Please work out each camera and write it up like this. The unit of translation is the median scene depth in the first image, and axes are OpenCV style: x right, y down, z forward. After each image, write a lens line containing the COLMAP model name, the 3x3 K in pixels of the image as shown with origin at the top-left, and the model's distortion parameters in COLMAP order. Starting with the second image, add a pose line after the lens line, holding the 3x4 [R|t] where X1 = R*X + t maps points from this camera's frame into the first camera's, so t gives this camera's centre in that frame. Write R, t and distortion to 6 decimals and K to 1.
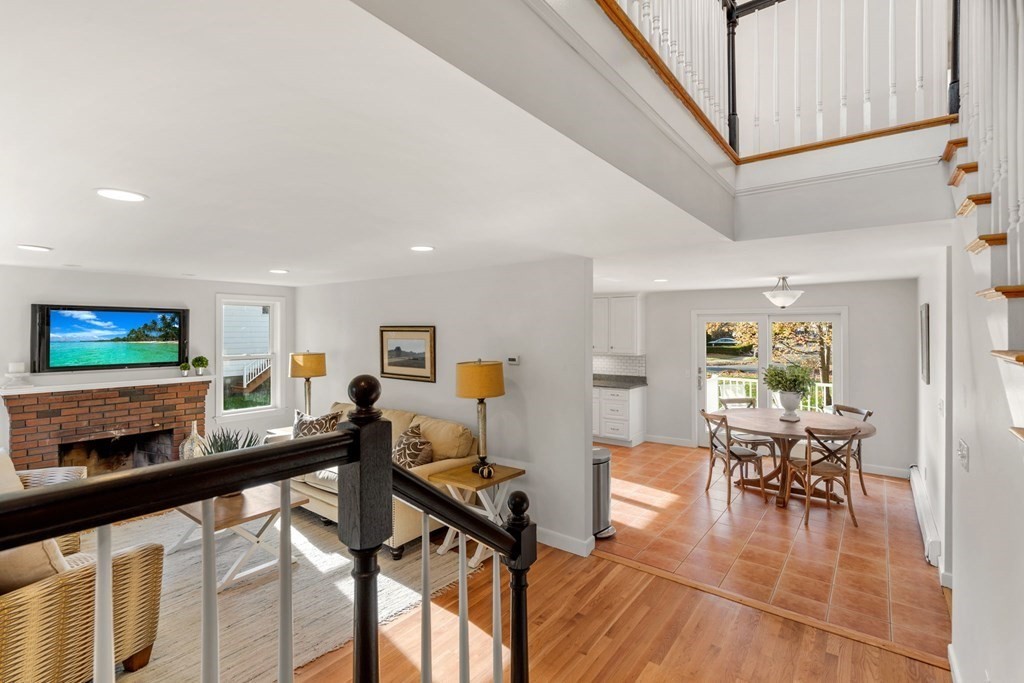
lens RADIAL K [[473.8, 0, 510.1], [0, 473.8, 333.0], [0, 0, 1]] dist [0.000218, 0.005029]
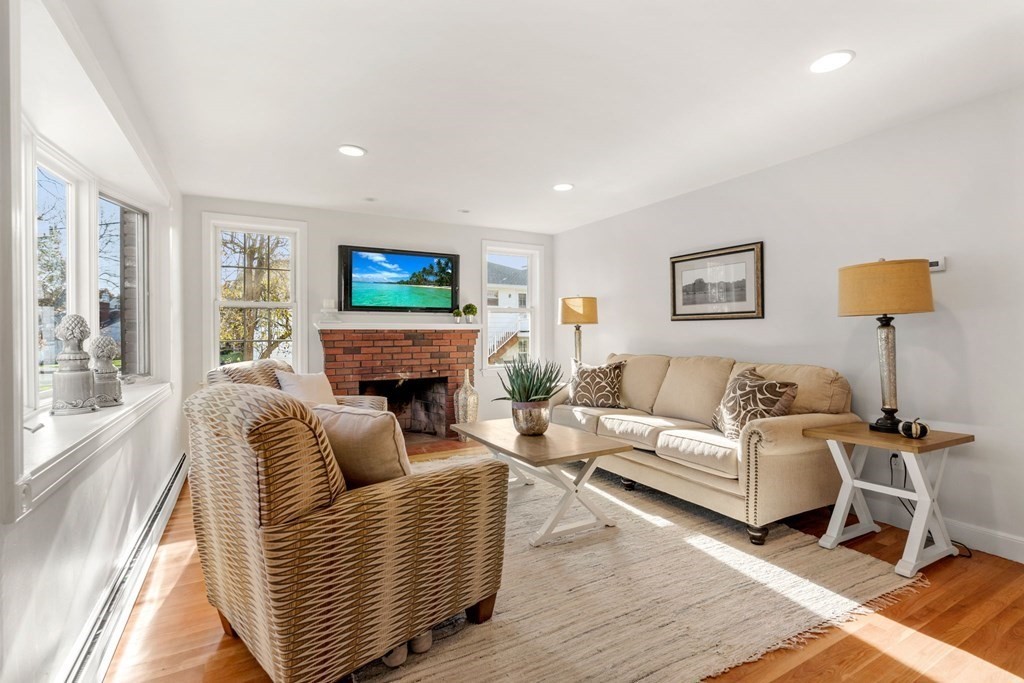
lens RADIAL K [[473.8, 0, 514.9], [0, 473.8, 342.6], [0, 0, 1]] dist [0.000218, 0.005029]
pose [[0.924868, 0.001223, -0.380287, -0.231553], [0.003062, 0.999938, 0.010662, 0.131780], [0.380277, -0.011026, 0.924807, 0.169733]]
